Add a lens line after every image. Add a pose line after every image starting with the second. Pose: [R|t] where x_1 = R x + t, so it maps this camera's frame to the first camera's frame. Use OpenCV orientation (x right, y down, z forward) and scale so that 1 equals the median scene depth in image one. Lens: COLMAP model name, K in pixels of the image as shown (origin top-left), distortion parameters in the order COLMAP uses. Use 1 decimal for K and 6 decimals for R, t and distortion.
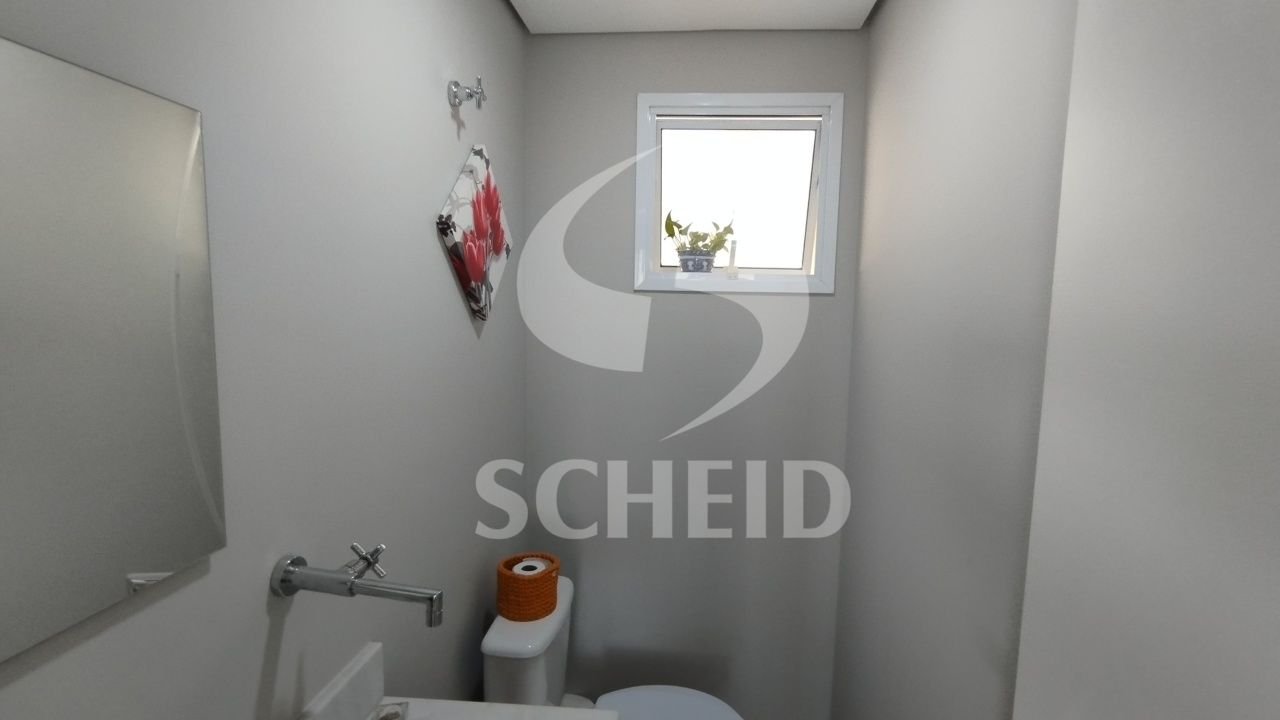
lens RADIAL K [[557.7, 0, 660.4], [0, 557.7, 362.8], [0, 0, 1]] dist [0.000320, -0.000164]
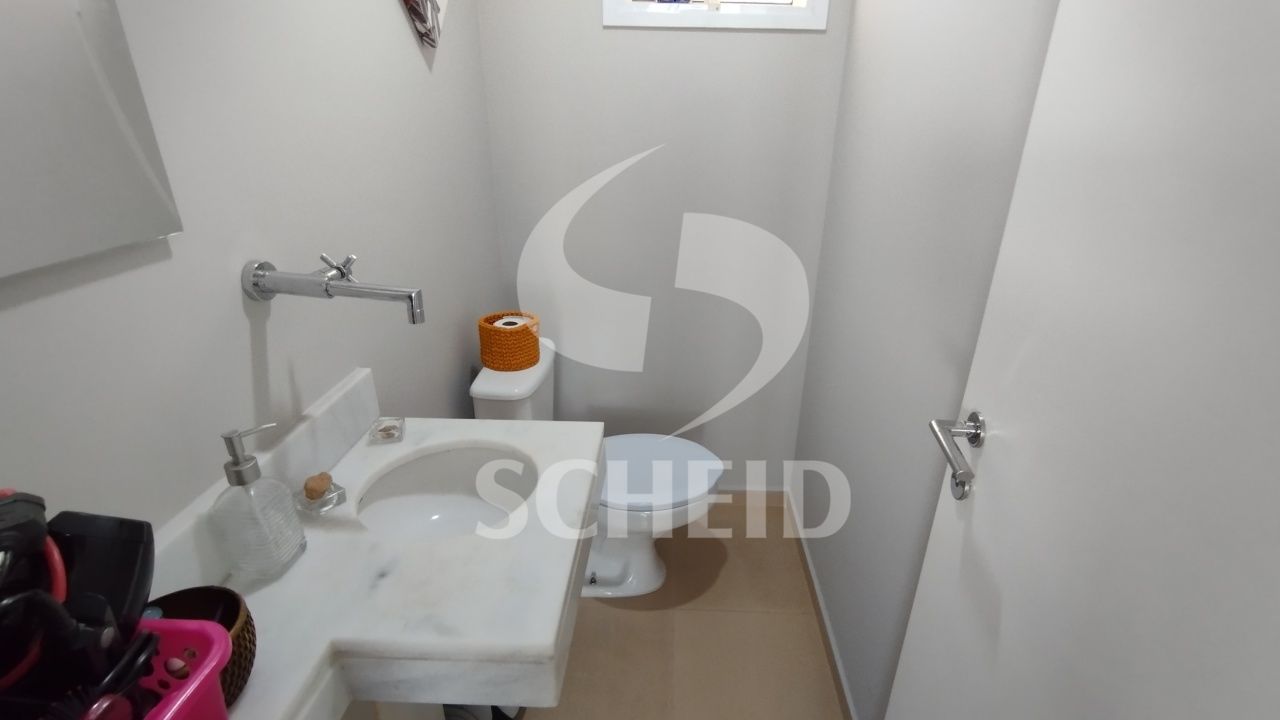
lens RADIAL K [[557.7, 0, 660.4], [0, 557.7, 362.8], [0, 0, 1]] dist [0.000320, -0.000164]
pose [[0.998990, -0.019154, 0.040650, -0.004201], [0.006390, 0.955970, 0.293396, 0.191935], [-0.044480, -0.292840, 0.955126, -0.008870]]
